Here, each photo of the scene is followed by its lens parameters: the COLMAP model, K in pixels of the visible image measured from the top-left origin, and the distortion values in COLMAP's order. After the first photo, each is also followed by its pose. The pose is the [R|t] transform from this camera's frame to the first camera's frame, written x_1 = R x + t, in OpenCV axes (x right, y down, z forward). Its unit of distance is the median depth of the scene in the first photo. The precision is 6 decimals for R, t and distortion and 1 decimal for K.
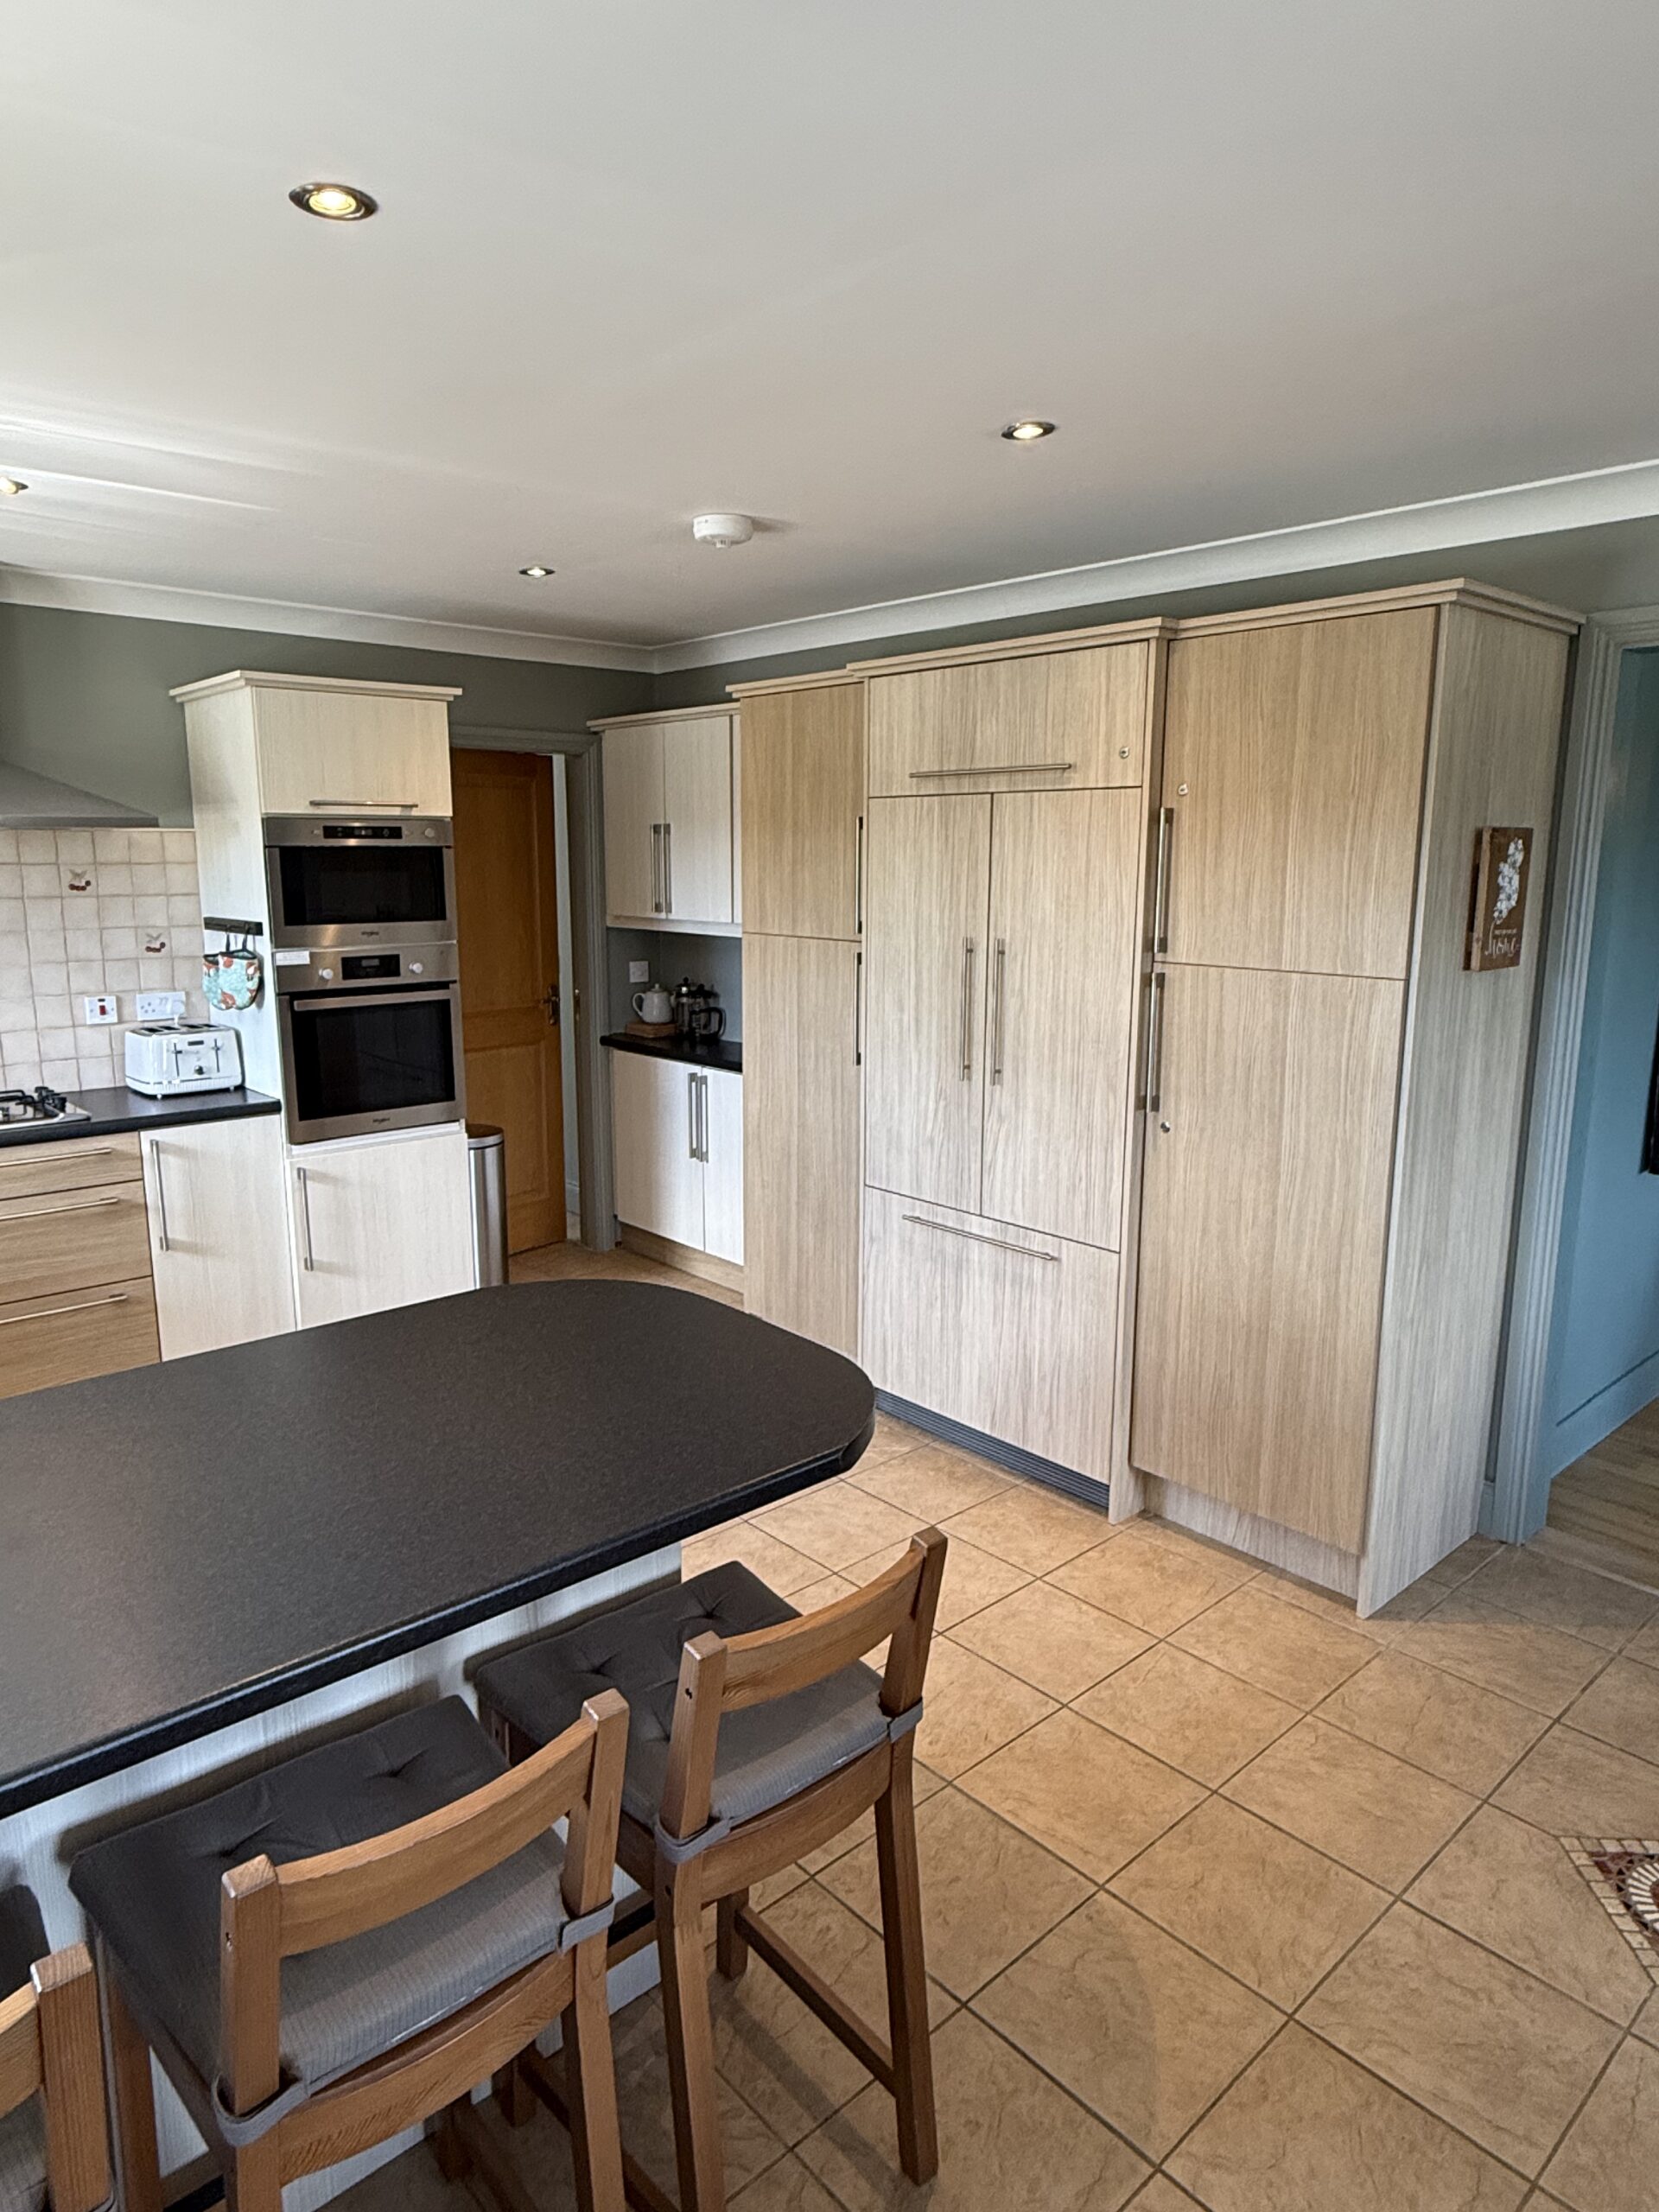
lens RADIAL K [[1345.9, 0, 821.0], [0, 1345.9, 1104.4], [0, 0, 1]] dist [0.001813, 0.000219]
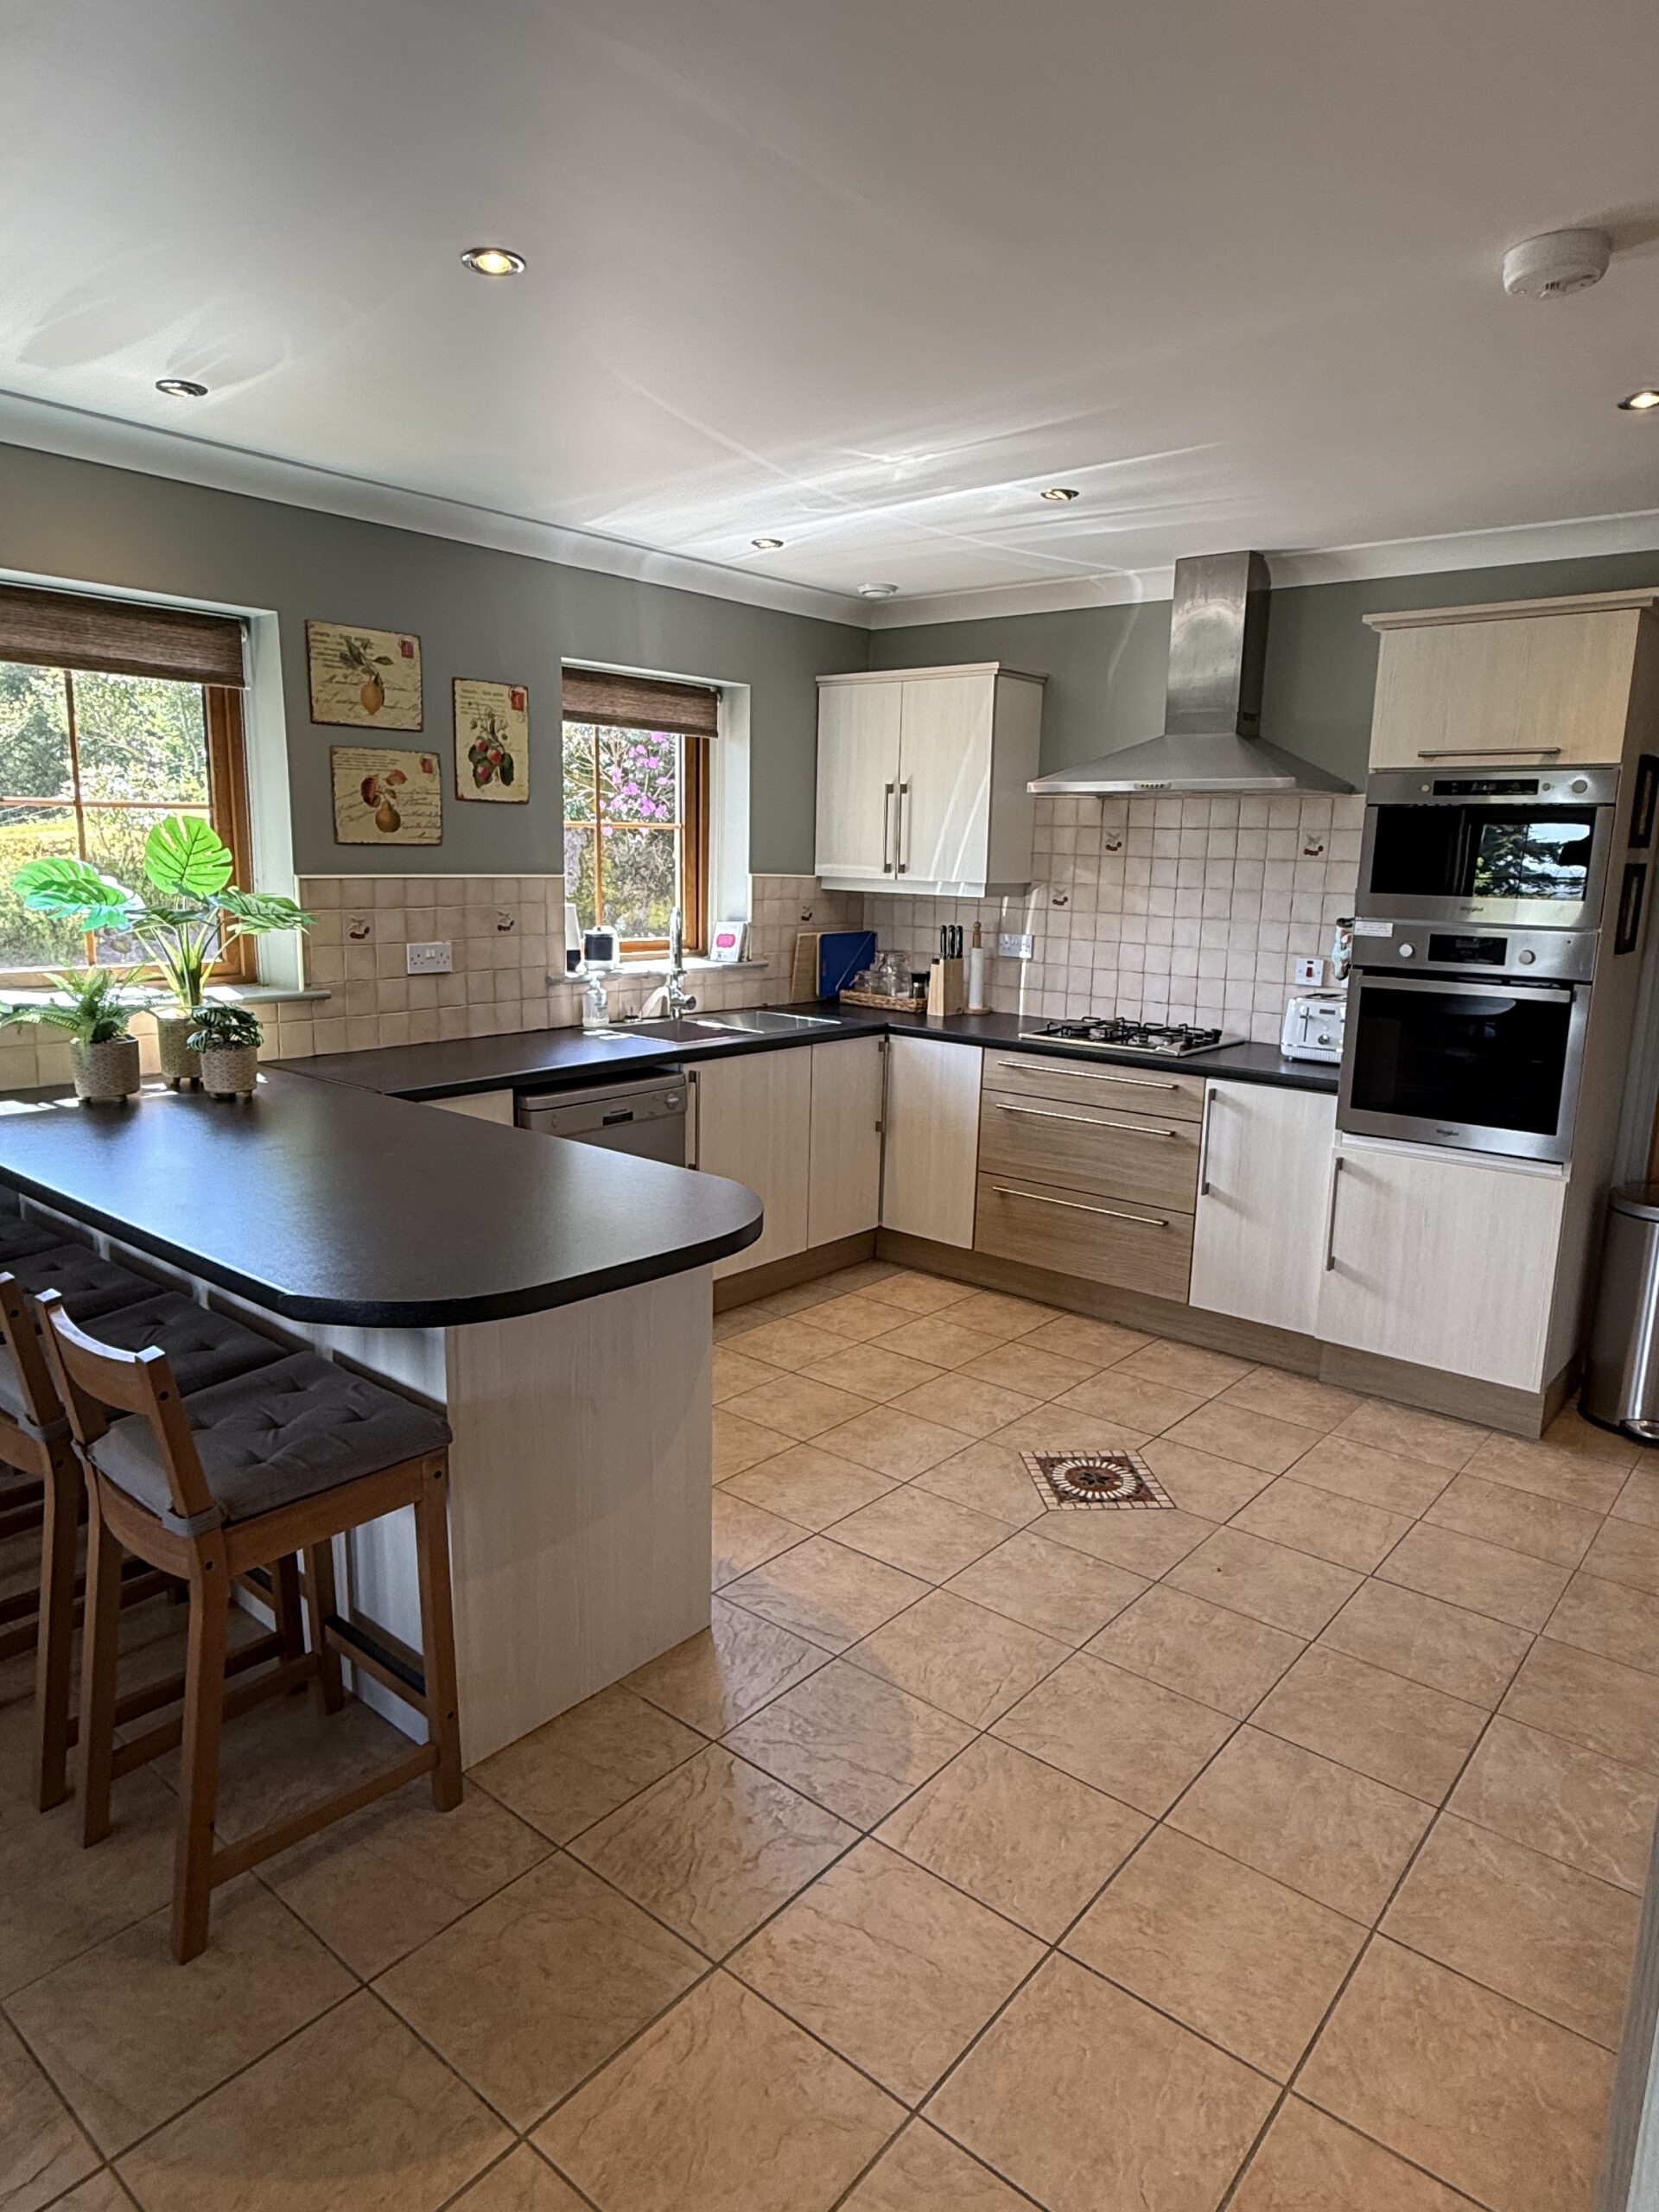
lens RADIAL K [[1345.9, 0, 829.6], [0, 1345.9, 1101.4], [0, 0, 1]] dist [0.001813, 0.000219]
pose [[0.138032, 0.184809, -0.973033, 0.587624], [-0.205804, 0.966345, 0.154344, -0.077903], [0.968810, 0.178949, 0.171421, 0.653651]]
